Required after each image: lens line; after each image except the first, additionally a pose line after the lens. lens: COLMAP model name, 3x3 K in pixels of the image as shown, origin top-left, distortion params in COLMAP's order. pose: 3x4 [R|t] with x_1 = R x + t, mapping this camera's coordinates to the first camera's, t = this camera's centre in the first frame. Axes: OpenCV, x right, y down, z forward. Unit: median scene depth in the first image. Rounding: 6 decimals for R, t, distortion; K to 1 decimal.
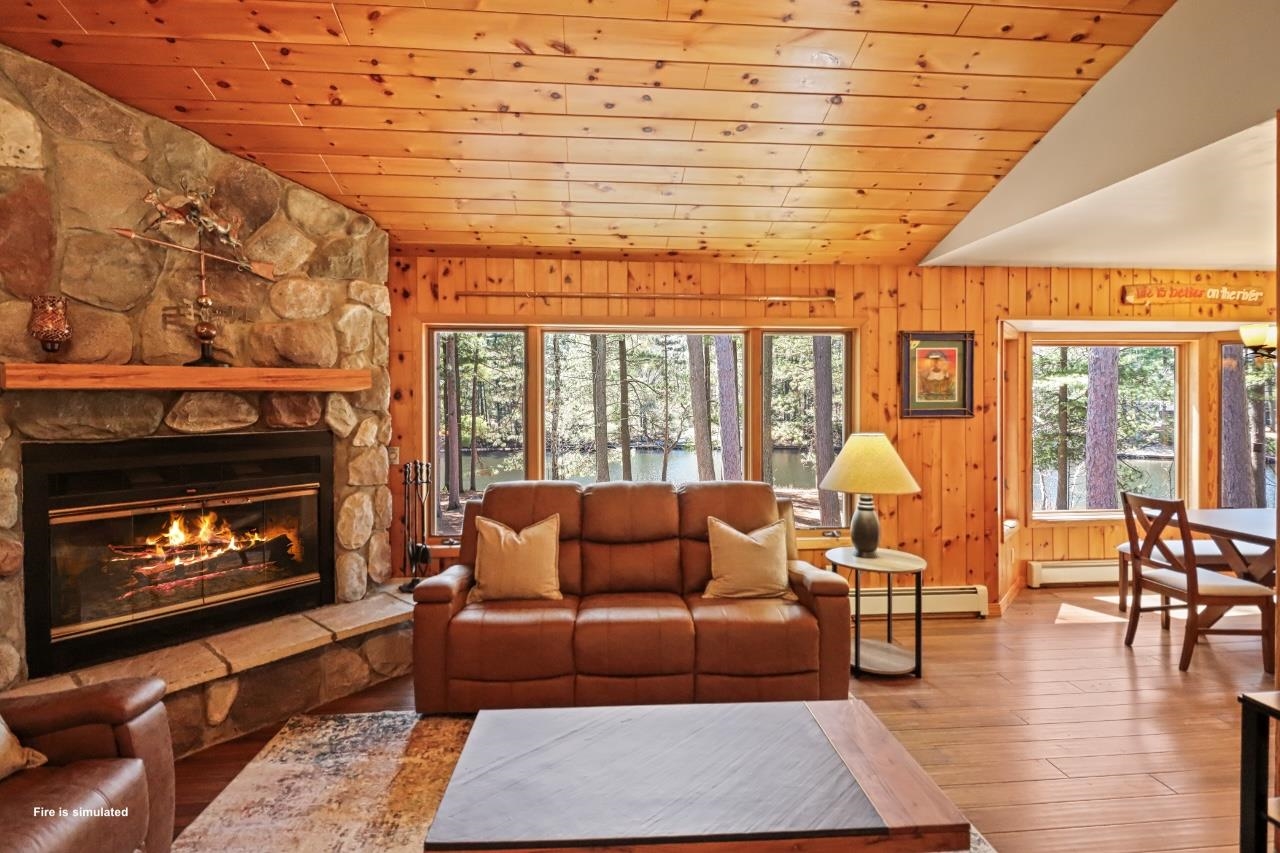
lens RADIAL K [[598.2, 0, 645.2], [0, 598.2, 412.4], [0, 0, 1]] dist [0.002383, -0.000313]
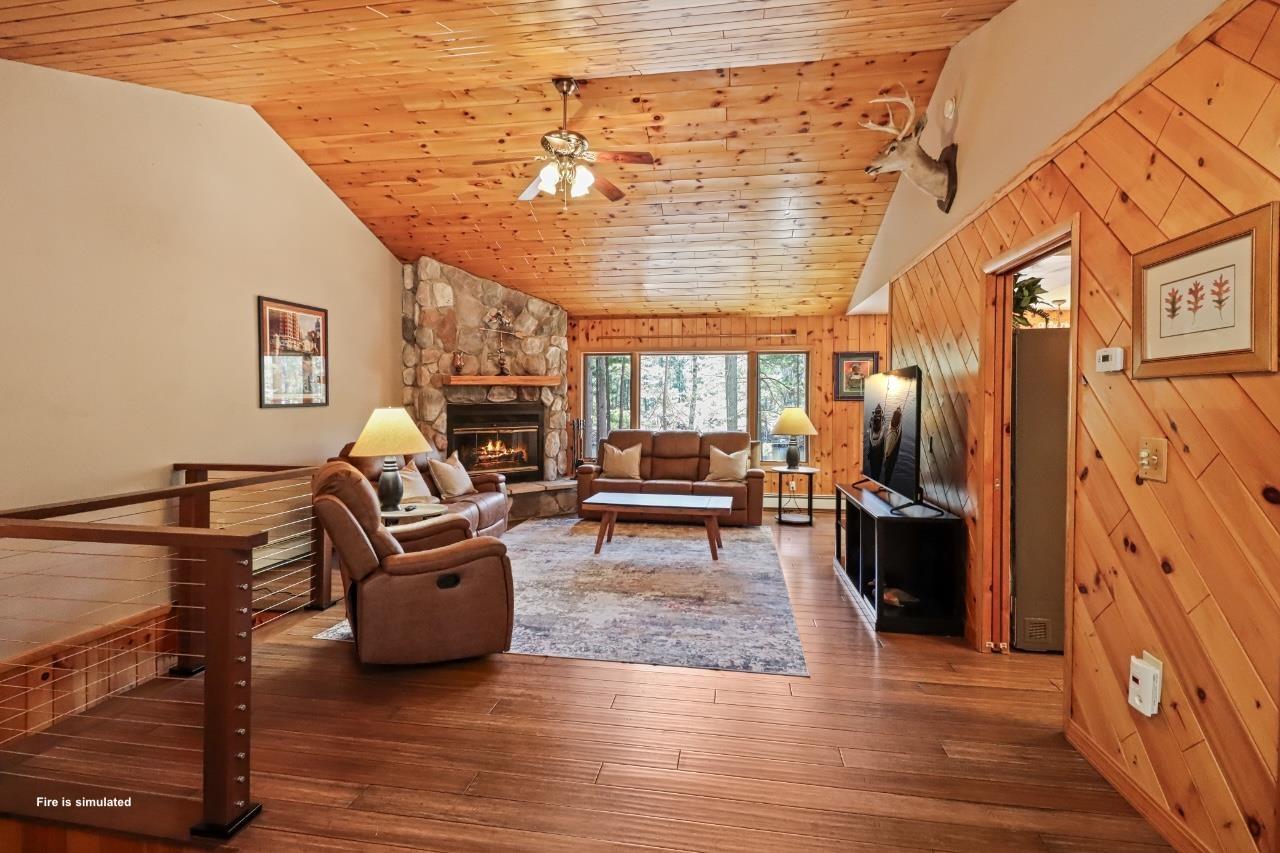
lens RADIAL K [[598.2, 0, 645.2], [0, 598.2, 412.4], [0, 0, 1]] dist [0.002383, -0.000313]
pose [[0.970353, 0.010044, -0.241484, 0.381628], [-0.008806, 0.999942, 0.006205, 0.046600], [0.241533, -0.003894, 0.970385, -1.062914]]
